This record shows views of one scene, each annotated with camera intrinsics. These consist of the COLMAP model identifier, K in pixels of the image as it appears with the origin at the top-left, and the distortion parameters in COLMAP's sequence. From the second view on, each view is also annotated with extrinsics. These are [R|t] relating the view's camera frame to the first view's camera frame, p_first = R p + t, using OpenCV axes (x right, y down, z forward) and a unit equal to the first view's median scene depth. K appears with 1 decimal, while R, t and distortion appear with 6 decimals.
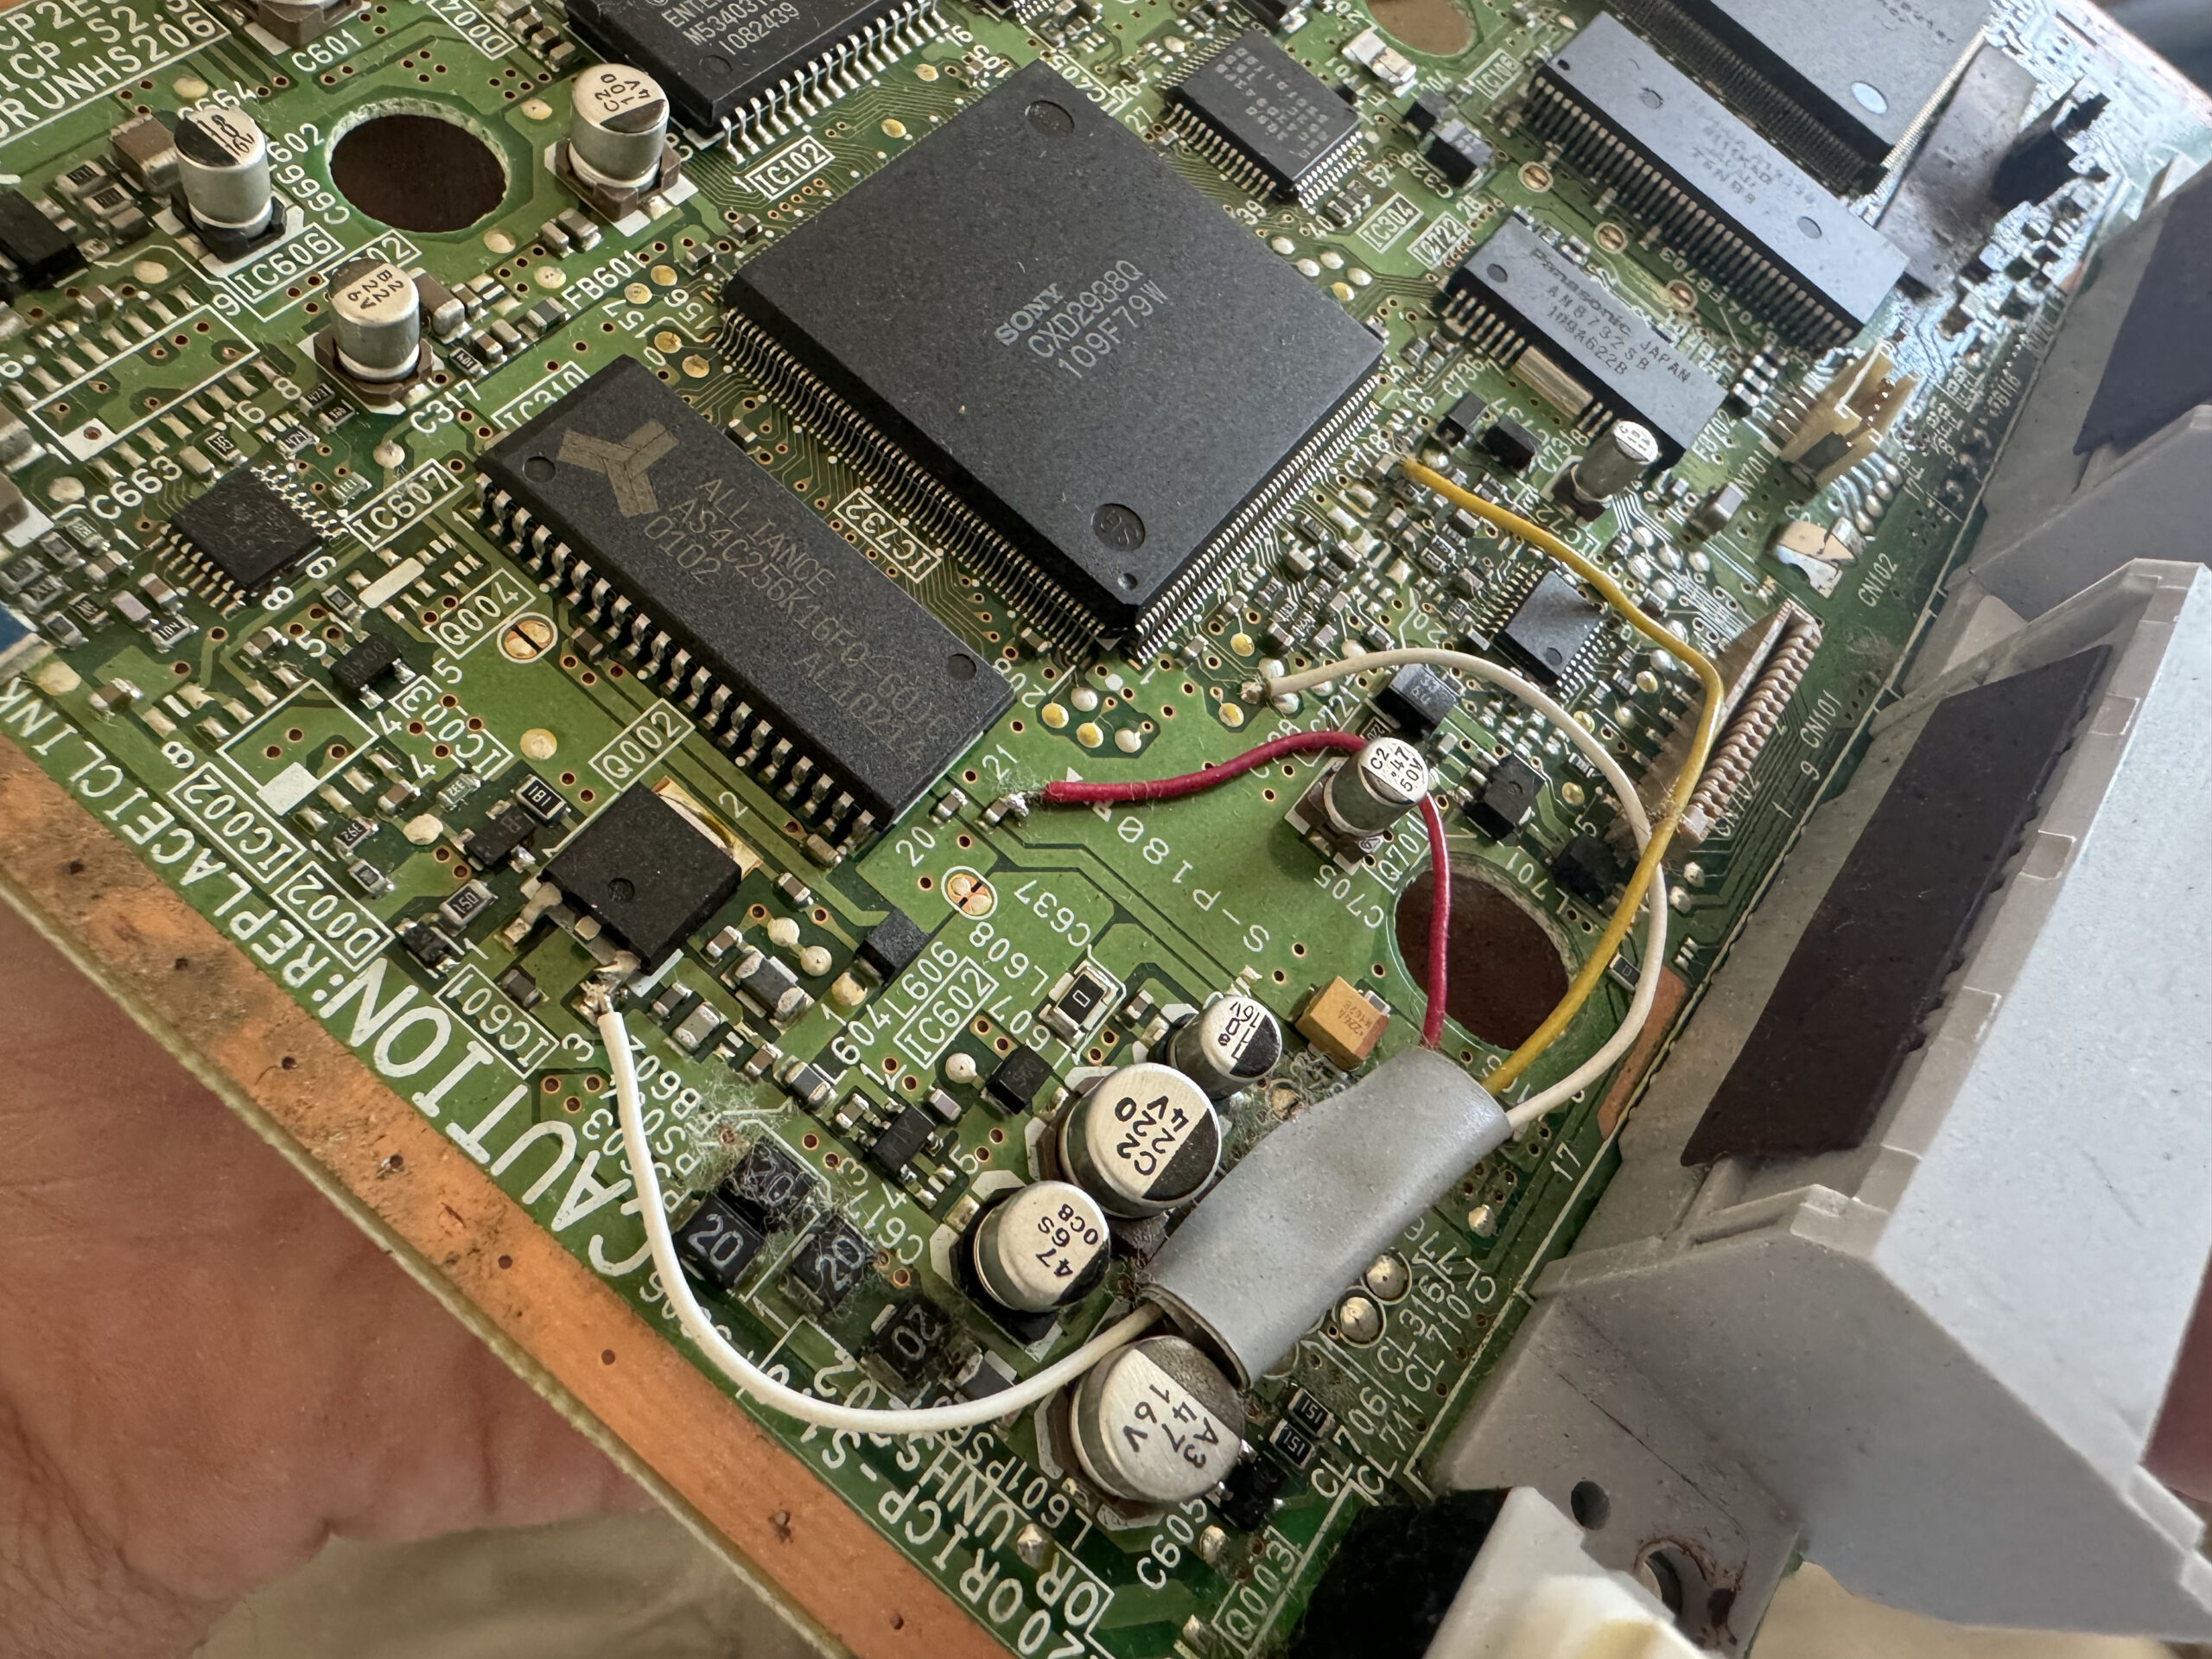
lens RADIAL K [[1594.4, 0, 958.2], [0, 1594.4, 825.9], [0, 0, 1]] dist [0.000111, -0.002820]
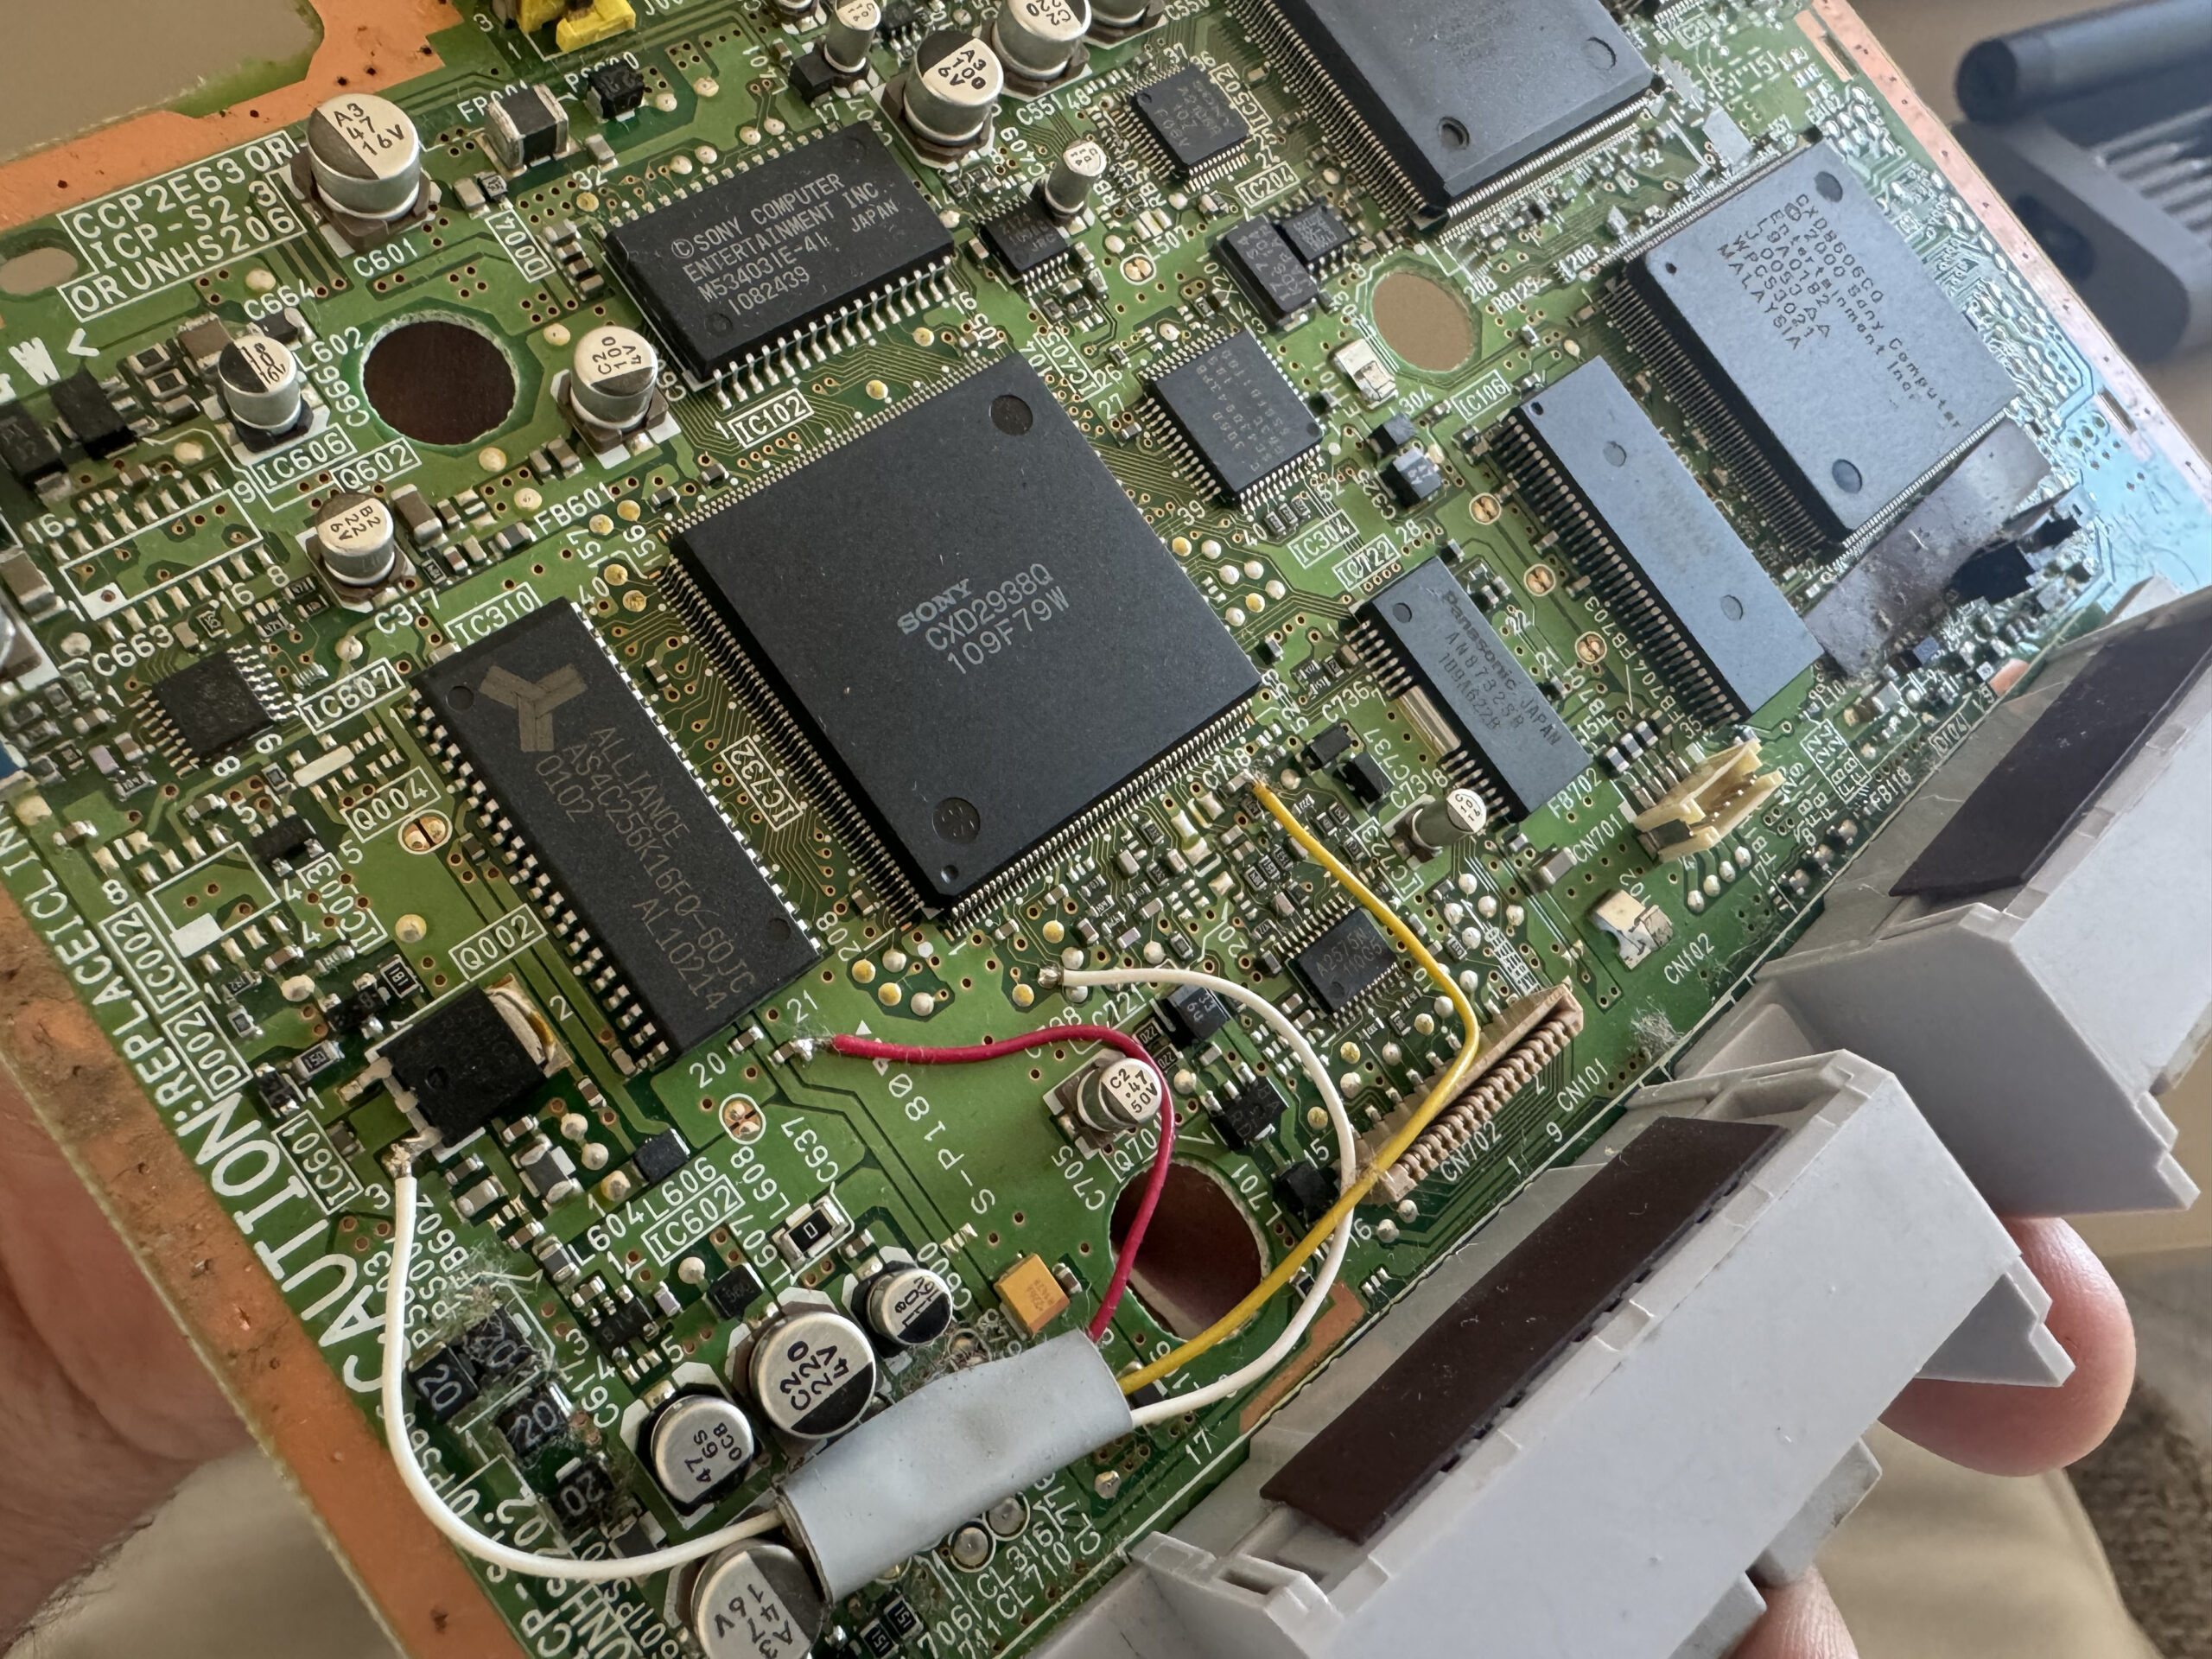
lens RADIAL K [[1594.4, 0, 960.7], [0, 1594.4, 822.0], [0, 0, 1]] dist [0.000111, -0.002820]
pose [[0.973635, 0.219592, -0.061764, 0.192099], [-0.215110, 0.973949, 0.071768, -0.296617], [0.075914, -0.056589, 0.995507, -0.157778]]
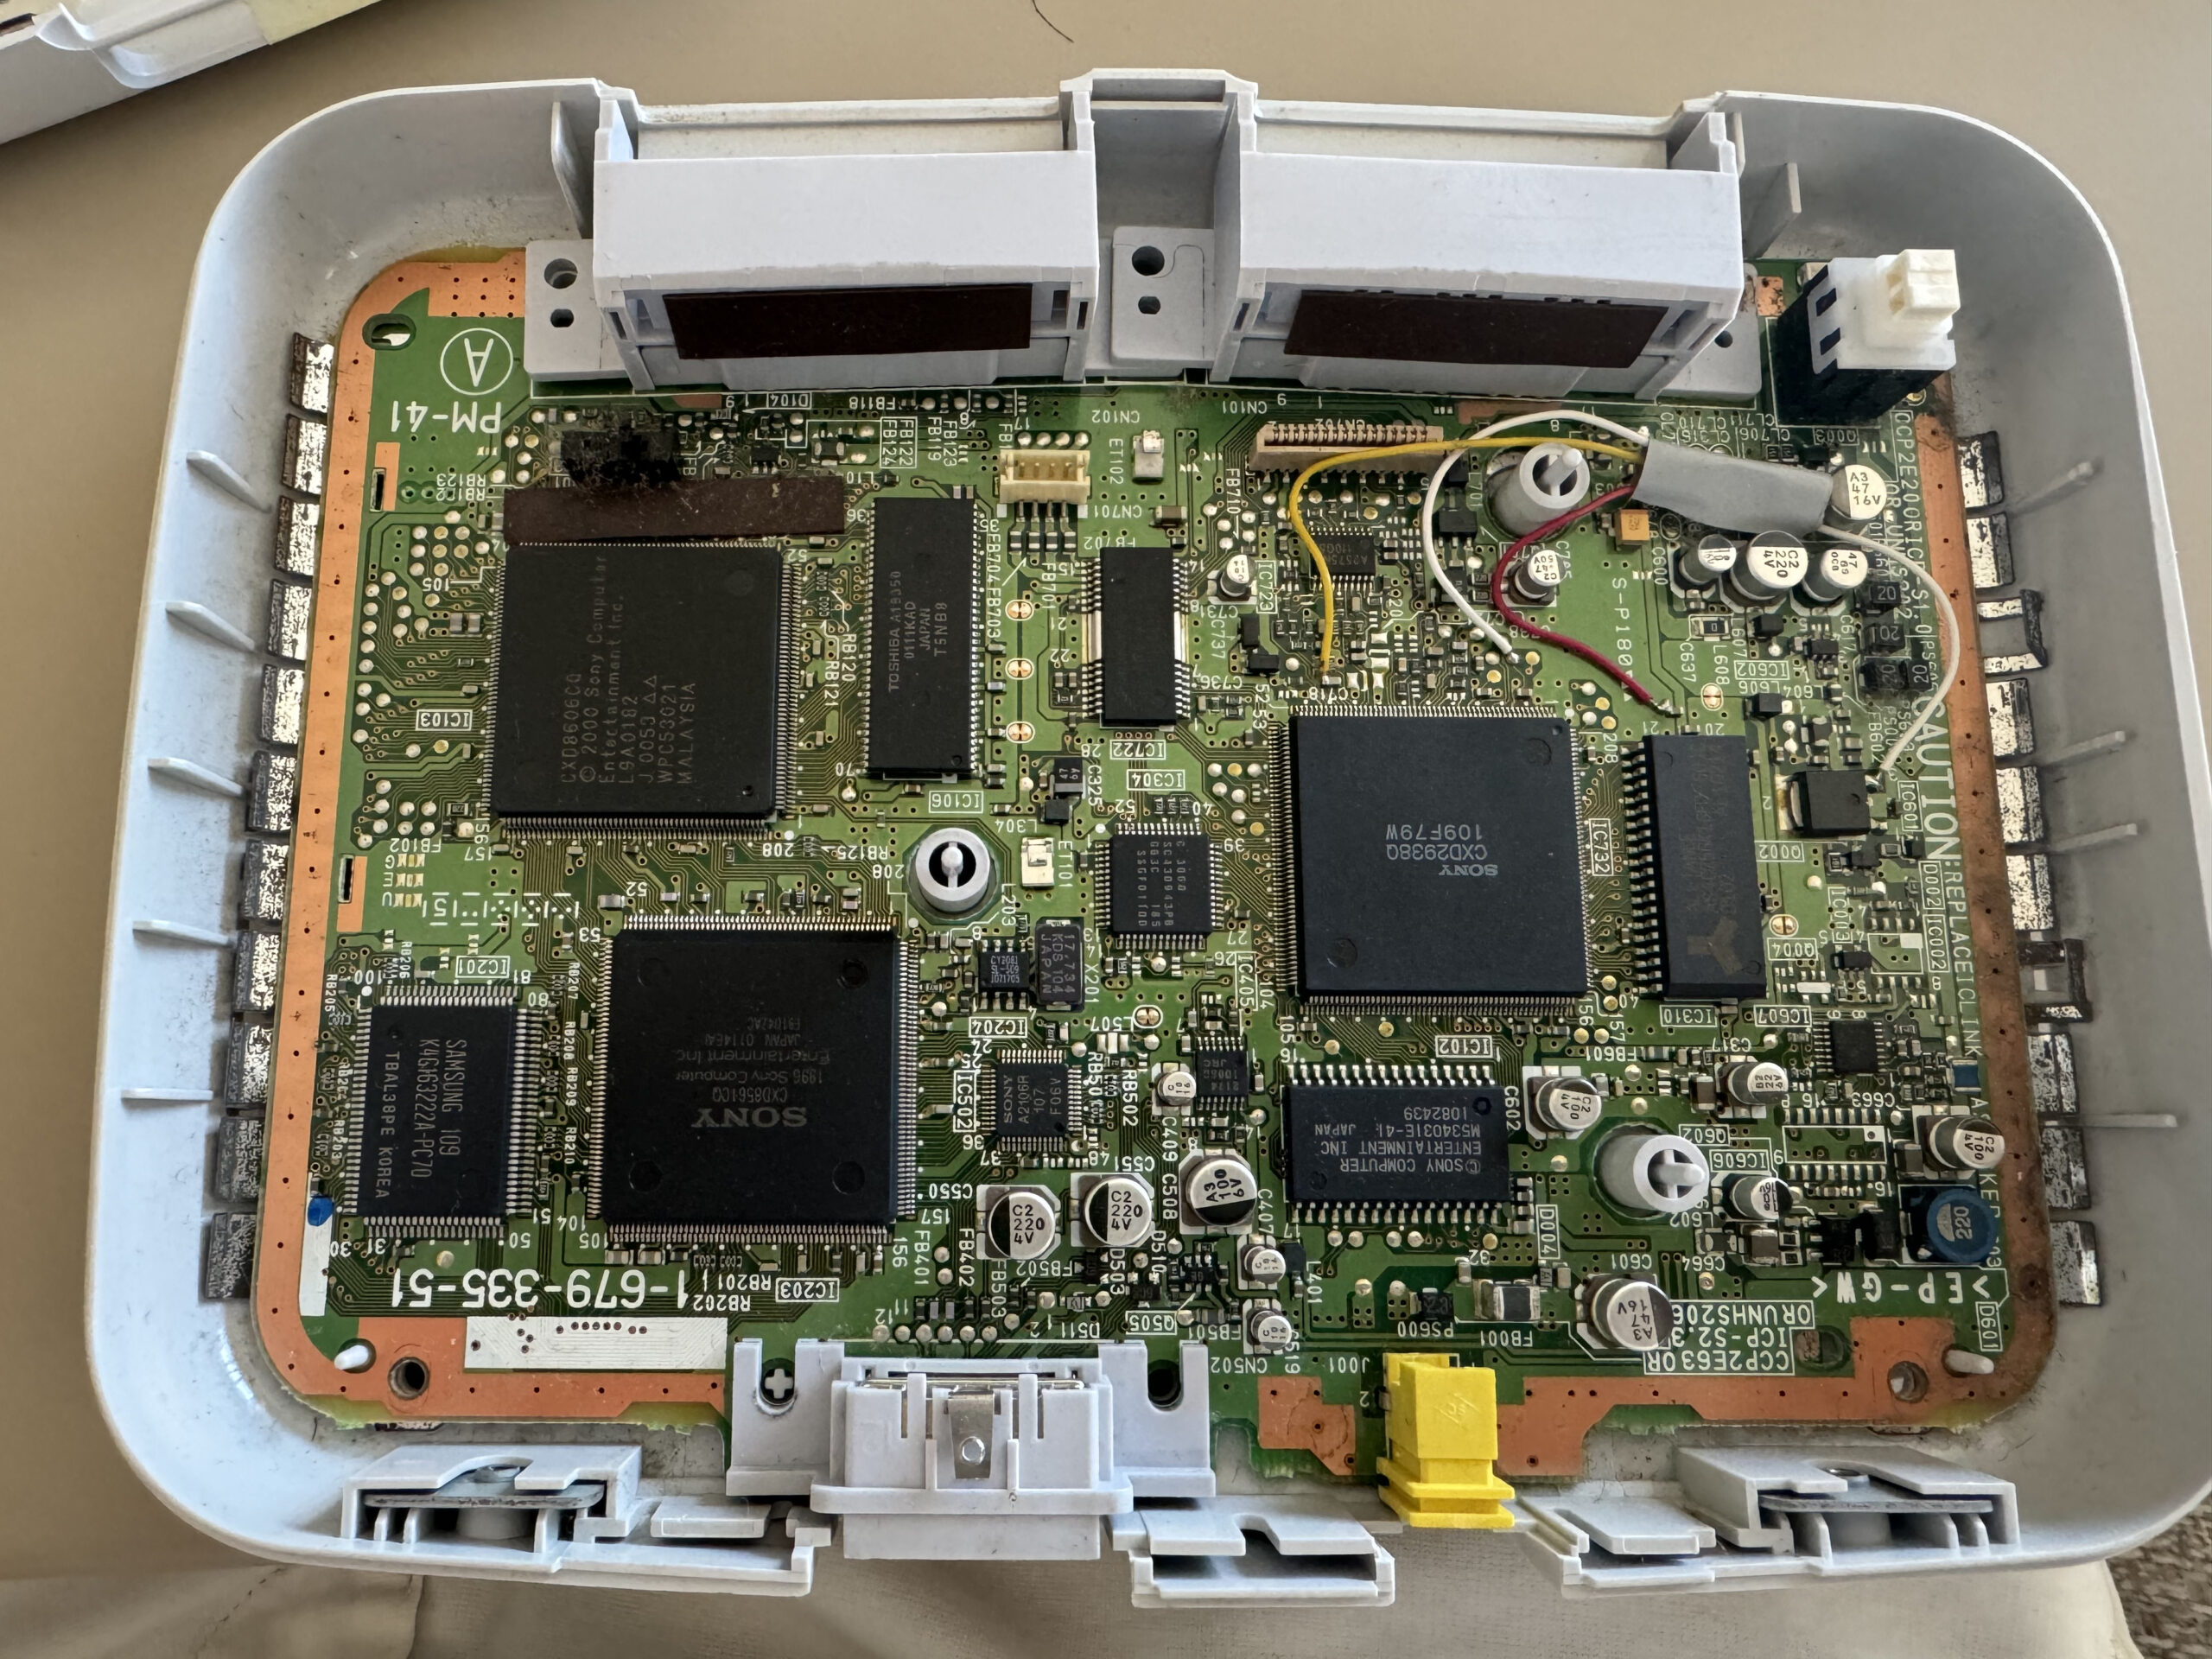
lens RADIAL K [[1594.4, 0, 985.8], [0, 1594.4, 843.0], [0, 0, 1]] dist [0.000111, -0.002820]
pose [[-0.594688, -0.791143, -0.142962, 0.746329], [0.633713, -0.570714, 0.522200, -1.825863], [-0.494725, 0.219950, 0.840755, -0.276862]]
